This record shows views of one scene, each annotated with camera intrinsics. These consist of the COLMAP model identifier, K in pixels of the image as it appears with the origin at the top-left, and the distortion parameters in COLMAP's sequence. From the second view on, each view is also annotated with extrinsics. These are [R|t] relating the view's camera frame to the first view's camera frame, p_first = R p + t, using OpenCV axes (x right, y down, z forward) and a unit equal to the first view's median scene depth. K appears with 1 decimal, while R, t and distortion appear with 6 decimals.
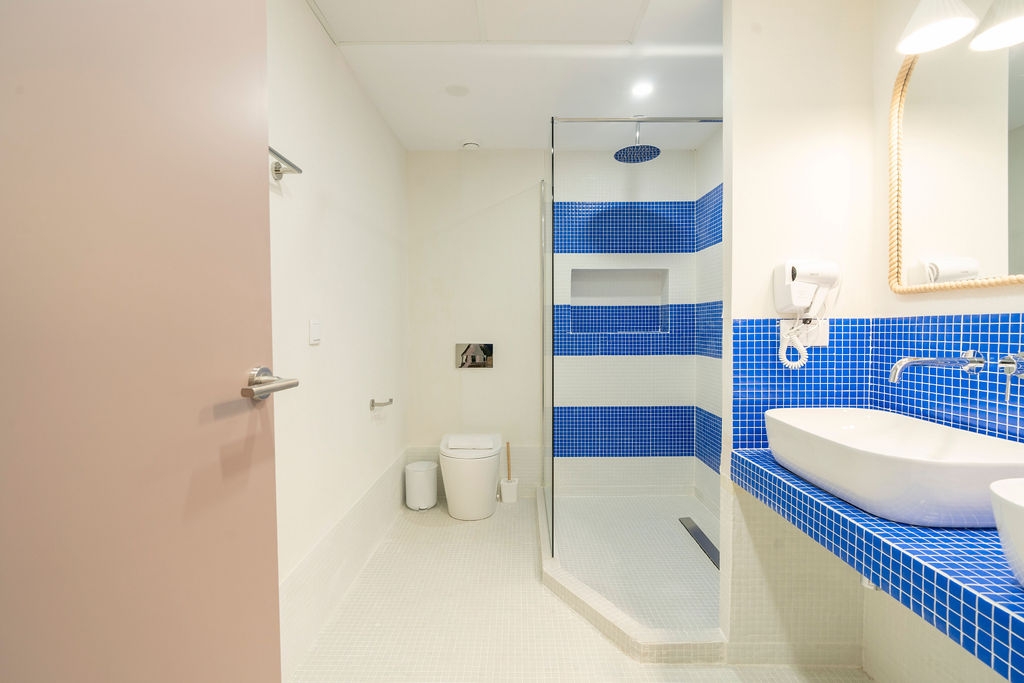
lens RADIAL K [[476.6, 0, 516.8], [0, 476.6, 335.3], [0, 0, 1]] dist [0.000283, 0.001728]
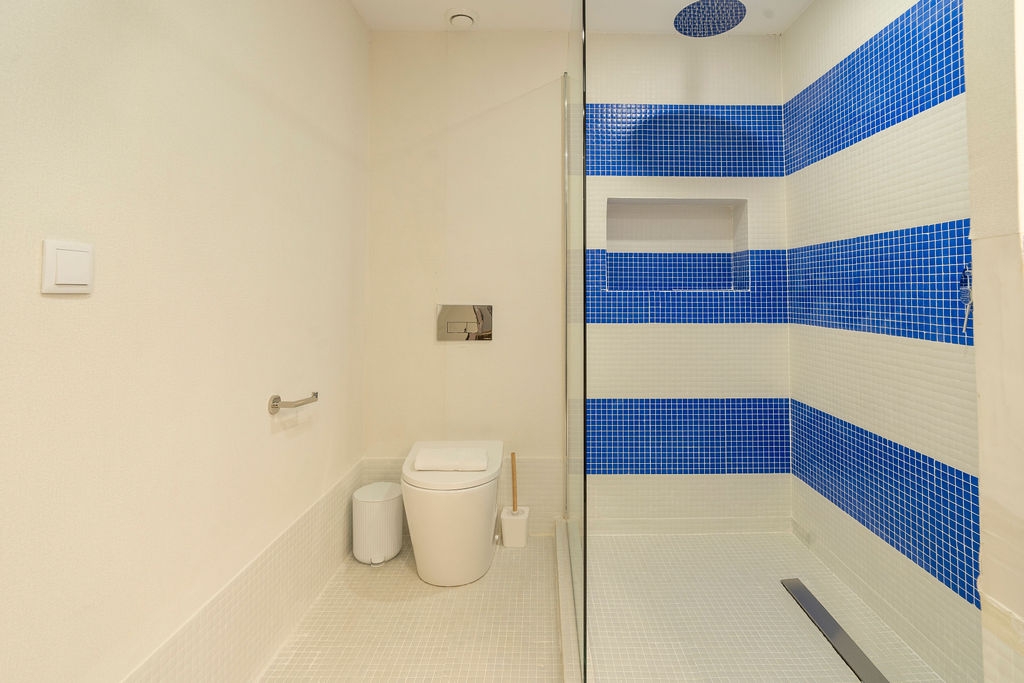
lens RADIAL K [[494.6, 0, 510.7], [0, 494.6, 300.3], [0, 0, 1]] dist [-0.017020, 0.006280]
pose [[0.998613, 0.001953, -0.052616, 0.012970], [-0.002244, 0.999983, -0.005465, 0.013791], [0.052604, 0.005575, 0.998600, 0.289707]]
